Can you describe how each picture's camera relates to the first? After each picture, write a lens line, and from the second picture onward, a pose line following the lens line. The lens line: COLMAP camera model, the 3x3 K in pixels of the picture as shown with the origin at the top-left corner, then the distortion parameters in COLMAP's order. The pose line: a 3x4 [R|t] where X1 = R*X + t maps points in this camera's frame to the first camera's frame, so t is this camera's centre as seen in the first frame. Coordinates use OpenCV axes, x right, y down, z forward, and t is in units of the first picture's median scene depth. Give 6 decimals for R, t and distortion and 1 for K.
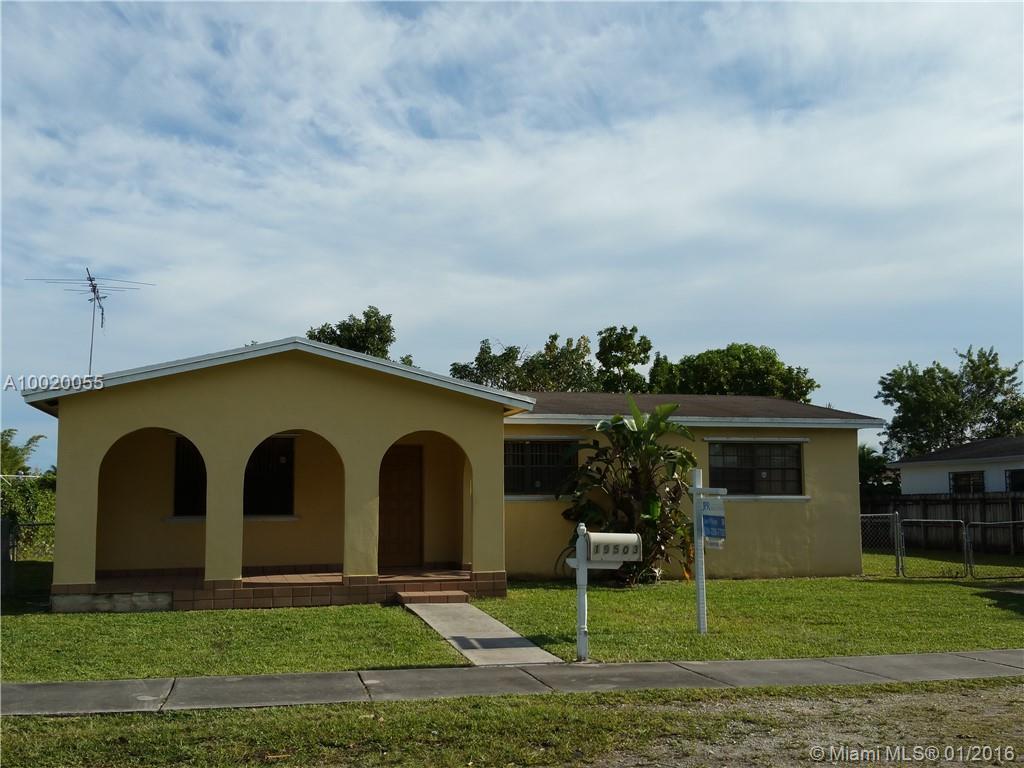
lens RADIAL K [[1209.6, 0, 524.4], [0, 1209.6, 384.4], [0, 0, 1]] dist [0.057354, -0.032224]
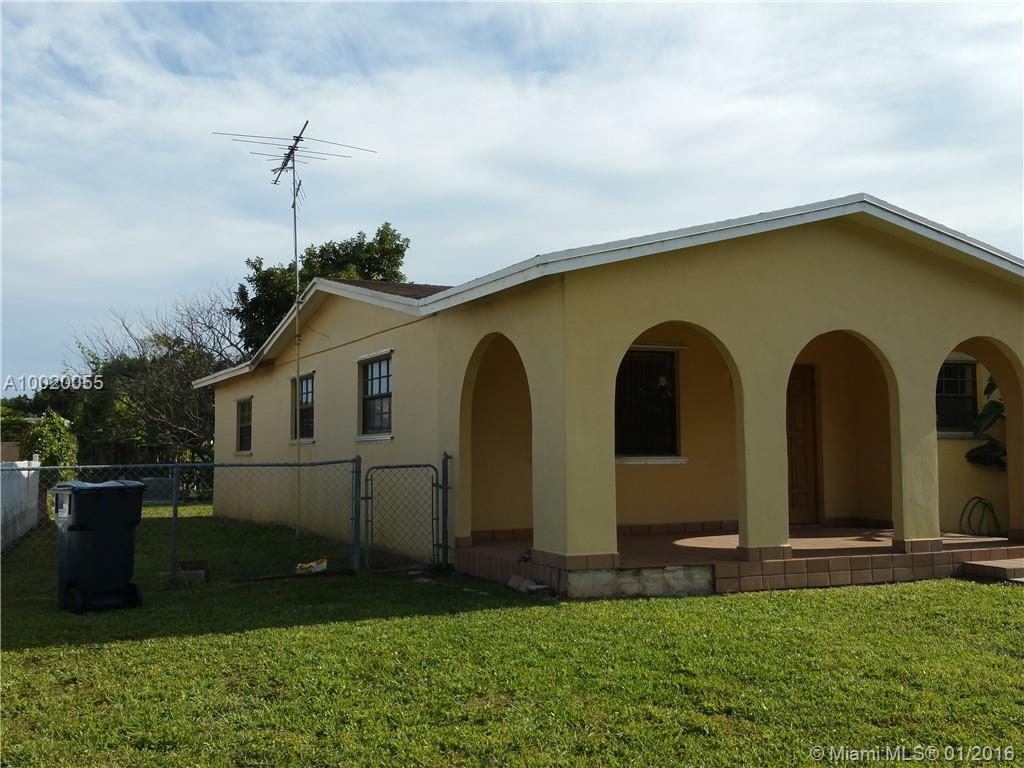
lens RADIAL K [[1166.9, 0, 511.5], [0, 1166.9, 402.2], [0, 0, 1]] dist [0.342119, -0.906999]
pose [[0.980013, 0.007682, 0.198783, -0.414298], [-0.018375, 0.998478, 0.052006, 0.037508], [-0.198081, -0.054619, 0.978663, 0.299149]]
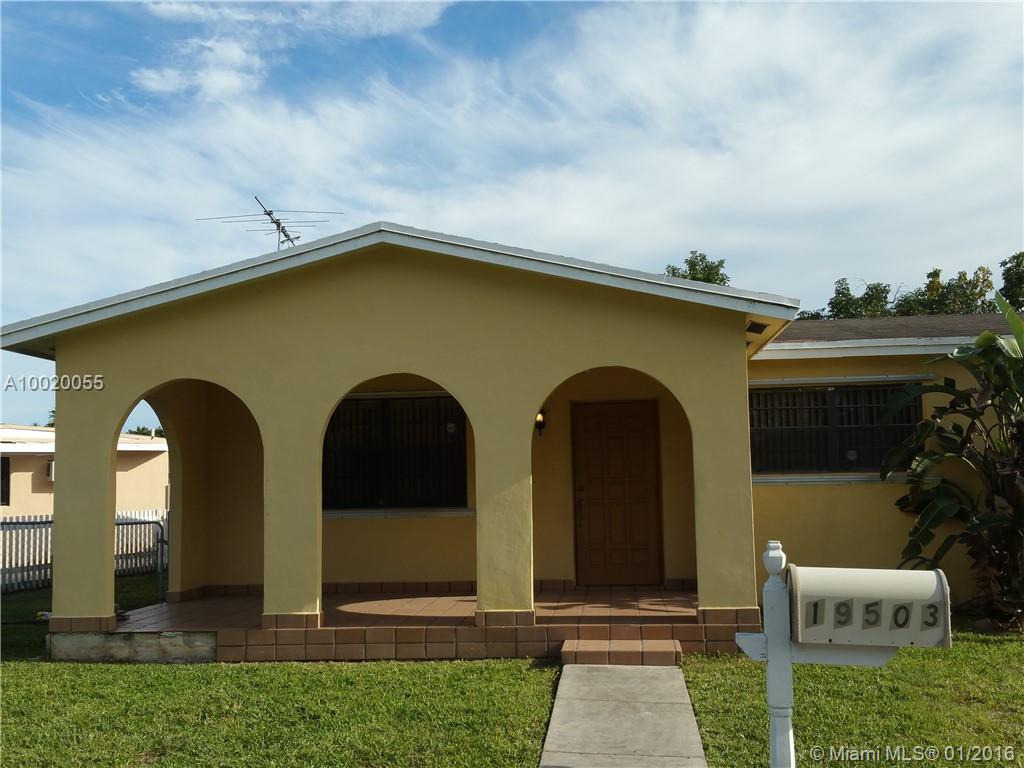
lens RADIAL K [[1105.9, 0, 511.4], [0, 1105.9, 404.8], [0, 0, 1]] dist [0.155376, -0.355580]
pose [[0.926235, -0.041899, -0.374611, 0.064414], [0.051393, 0.998560, 0.015386, 0.038645], [0.373427, -0.033503, 0.927054, 0.400775]]
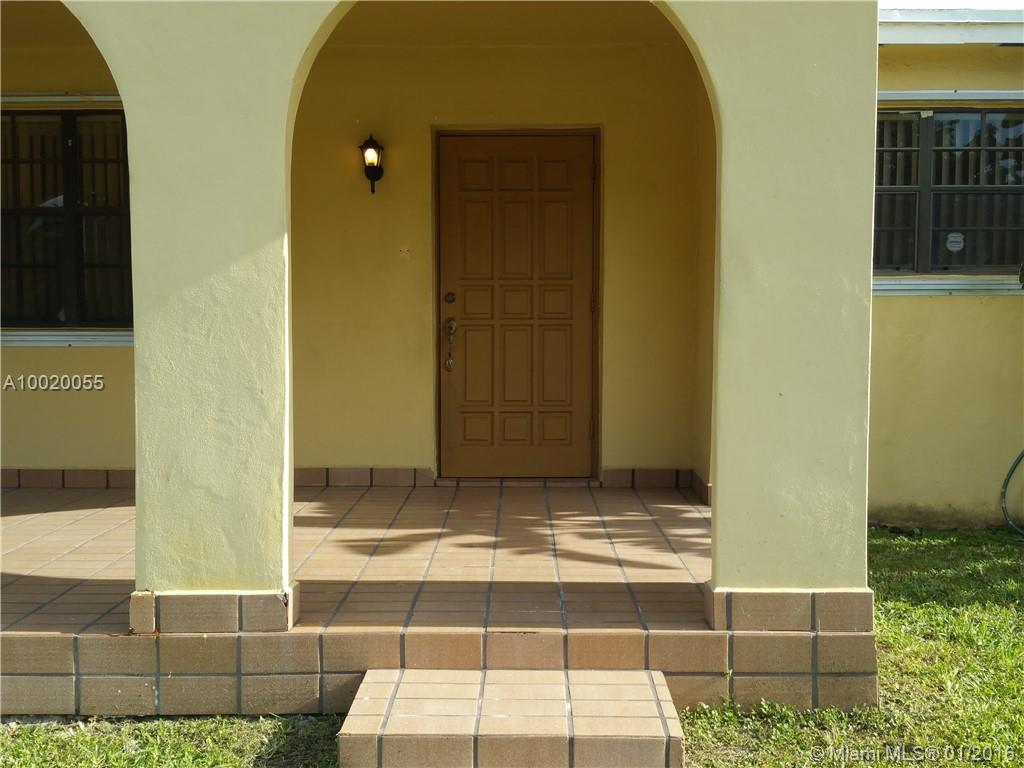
lens RADIAL K [[1105.9, 0, 511.4], [0, 1105.9, 404.8], [0, 0, 1]] dist [0.155376, -0.355580]
pose [[0.954772, 0.024998, -0.296285, -0.015803], [0.025902, 0.985679, 0.166631, 0.072922], [0.296207, -0.166769, 0.940452, 0.670901]]
